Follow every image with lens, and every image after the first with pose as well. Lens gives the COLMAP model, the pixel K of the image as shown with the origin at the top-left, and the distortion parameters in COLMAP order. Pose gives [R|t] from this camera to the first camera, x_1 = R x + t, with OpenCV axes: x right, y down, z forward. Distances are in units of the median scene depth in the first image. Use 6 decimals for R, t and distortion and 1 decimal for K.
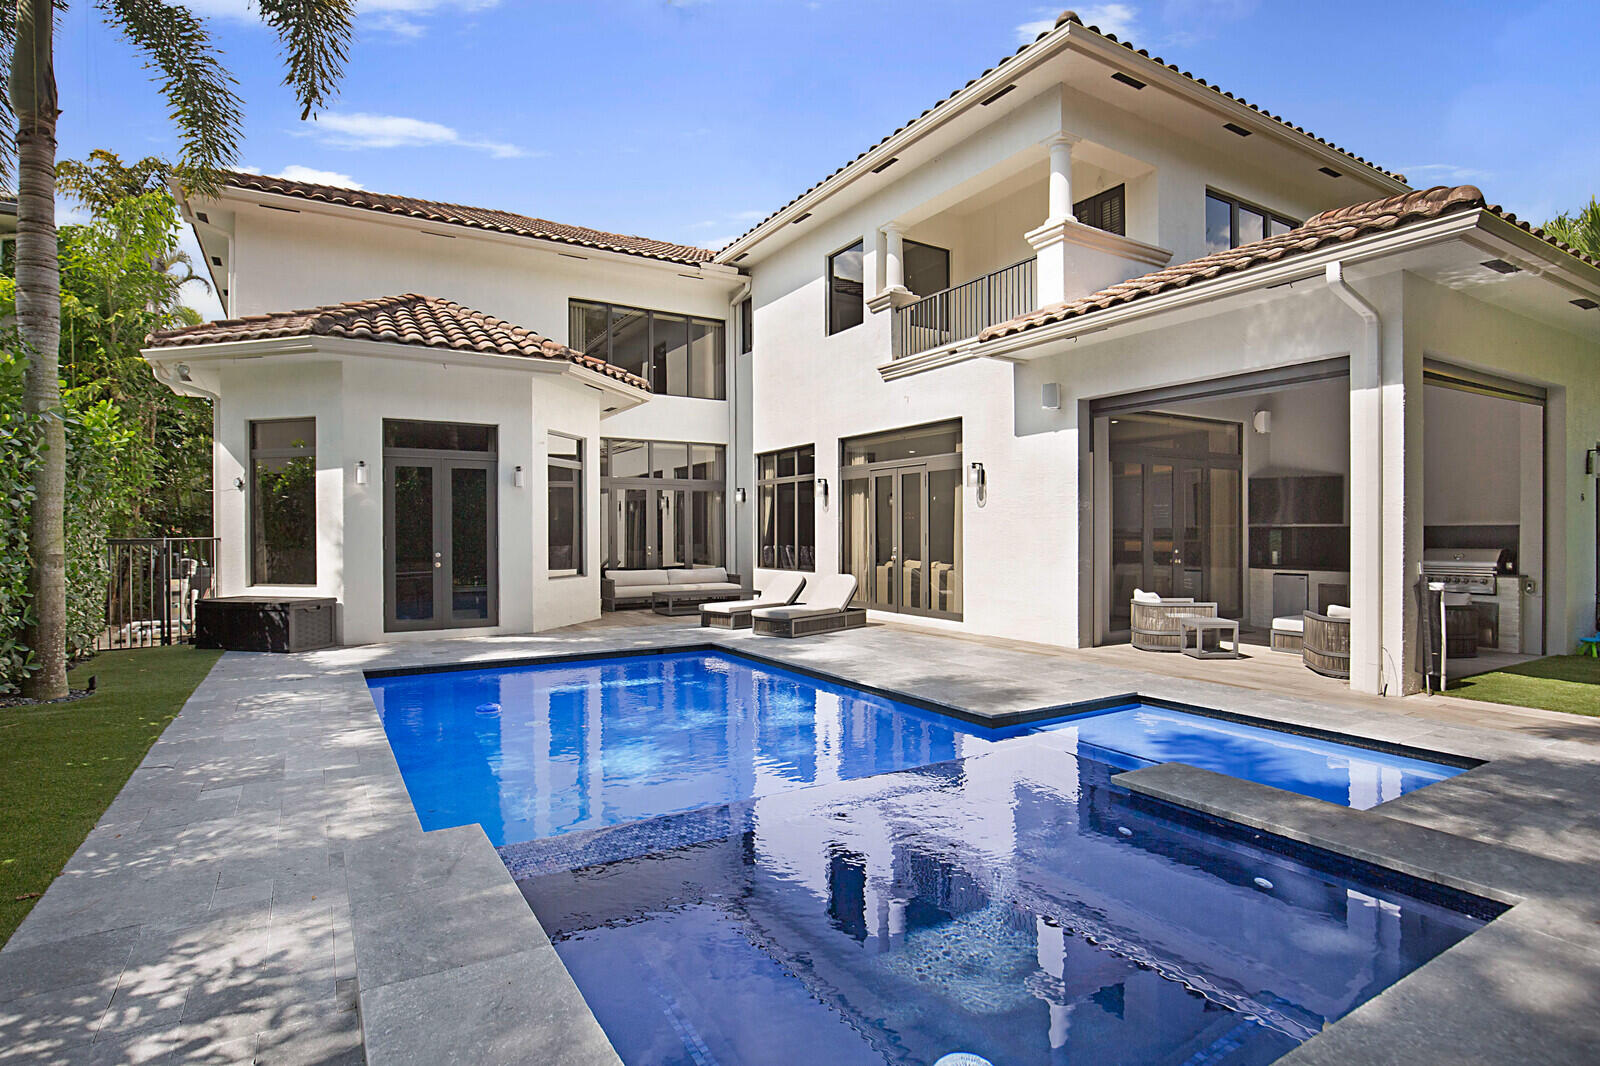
lens RADIAL K [[824.7, 0, 802.6], [0, 824.7, 539.5], [0, 0, 1]] dist [-0.008166, -0.001679]
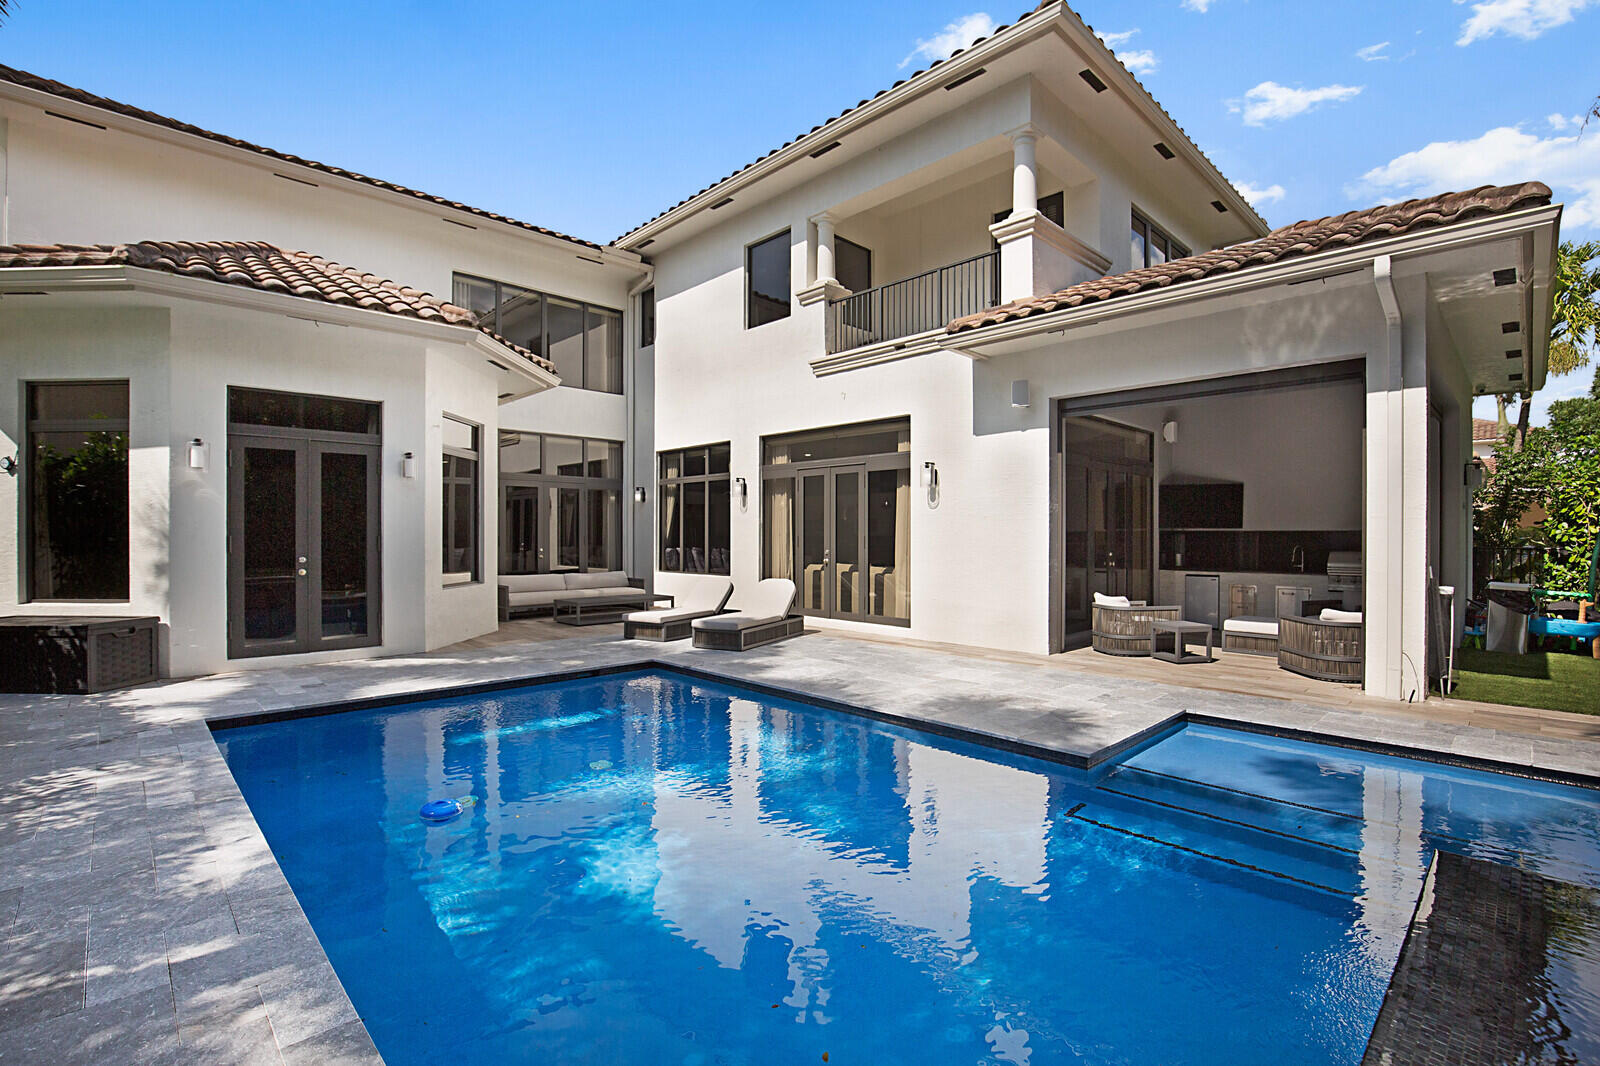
lens RADIAL K [[739.2, 0, 803.3], [0, 739.2, 540.8], [0, 0, 1]] dist [-0.026855, 0.004852]
pose [[0.974882, 0.003149, 0.222700, -0.123610], [-0.002943, 0.999995, -0.001255, -0.000148], [-0.222702, 0.000568, 0.974886, 0.194043]]
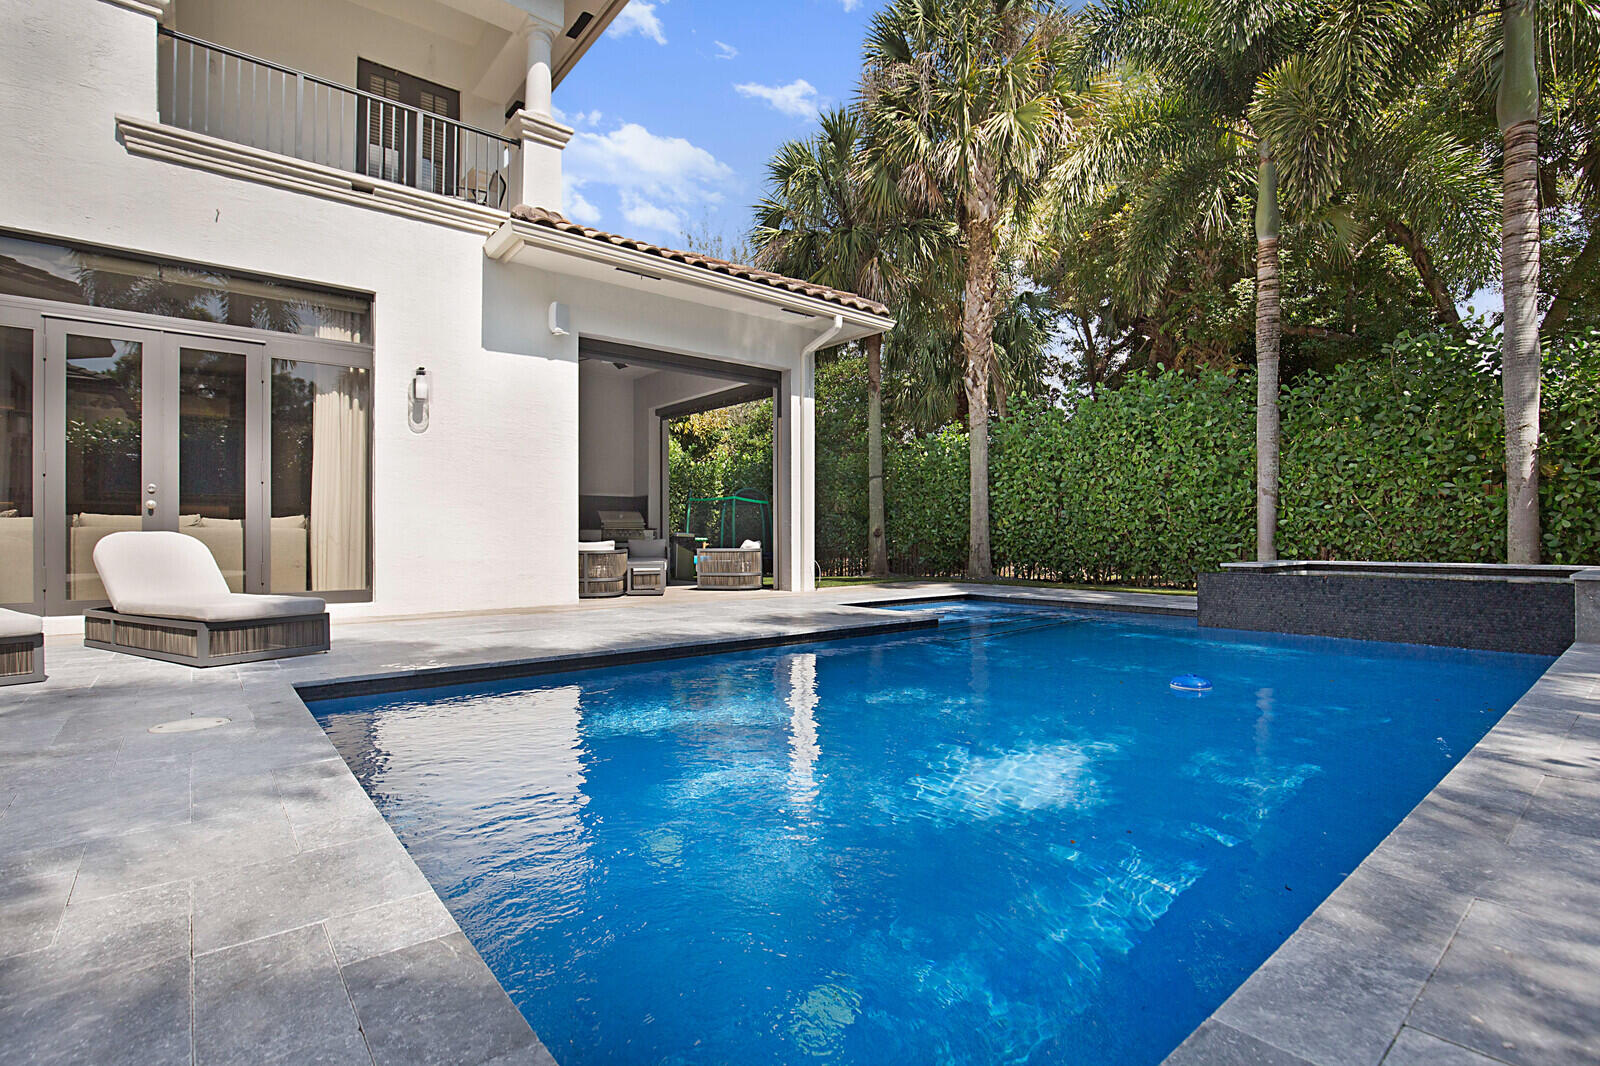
lens RADIAL K [[767.9, 0, 802.6], [0, 767.9, 531.0], [0, 0, 1]] dist [-0.005972, -0.000366]
pose [[-0.133116, 0.011582, 0.991033, -0.482690], [0.006902, 0.999918, -0.010759, 0.055963], [-0.991076, 0.005408, -0.133185, 0.764012]]
